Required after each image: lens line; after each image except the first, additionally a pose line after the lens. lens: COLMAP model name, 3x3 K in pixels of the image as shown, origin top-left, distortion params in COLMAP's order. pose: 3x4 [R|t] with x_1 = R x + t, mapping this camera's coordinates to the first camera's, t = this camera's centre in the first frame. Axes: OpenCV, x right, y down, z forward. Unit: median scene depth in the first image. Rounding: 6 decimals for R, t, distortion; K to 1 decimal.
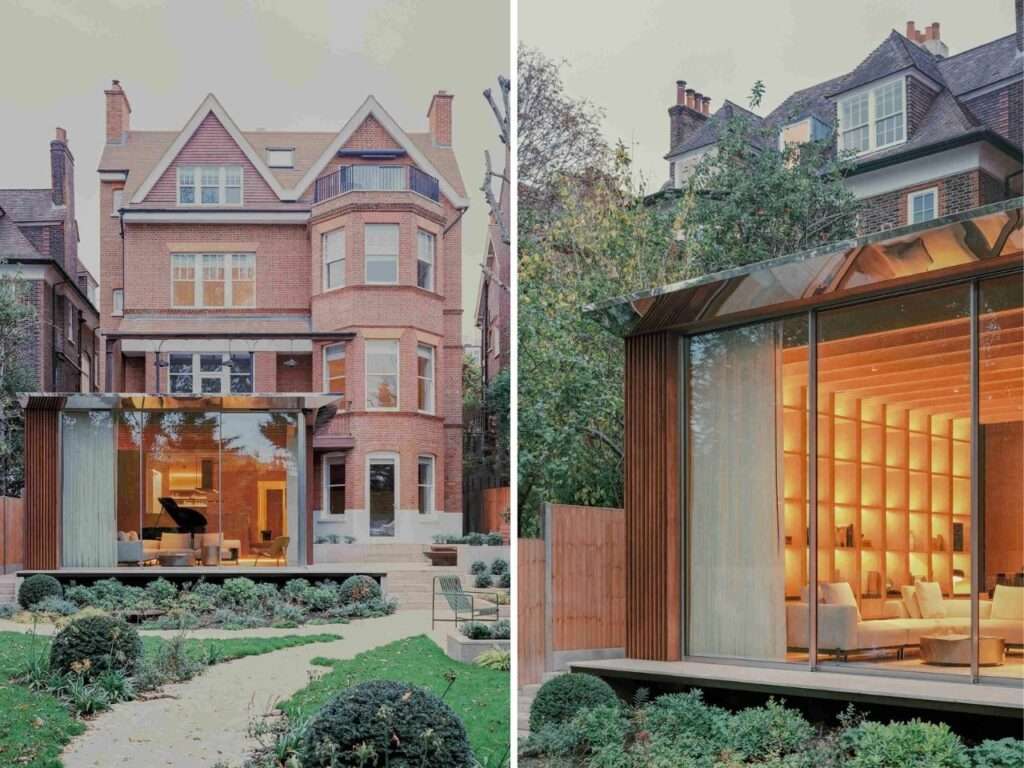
lens RADIAL K [[4928.2, 0, 512.0], [0, 4928.2, 384.0], [0, 0, 1]] dist [-0.305729, -6.669501]
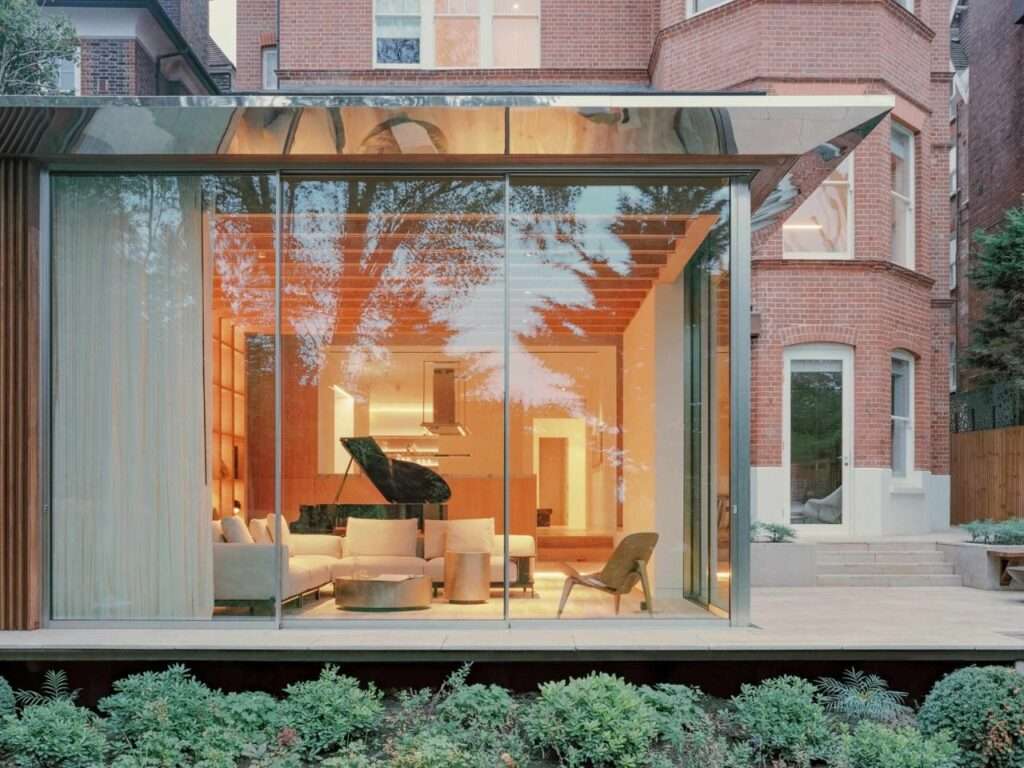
lens RADIAL K [[4928.2, 0, 512.0], [0, 4928.2, 384.0], [0, 0, 1]] dist [-0.305729, -6.669501]
pose [[0.999102, 0.000415, -0.042379, -0.035302], [-0.000192, 0.999986, 0.005280, 0.014877], [0.042381, -0.005267, 0.999088, 0.520963]]
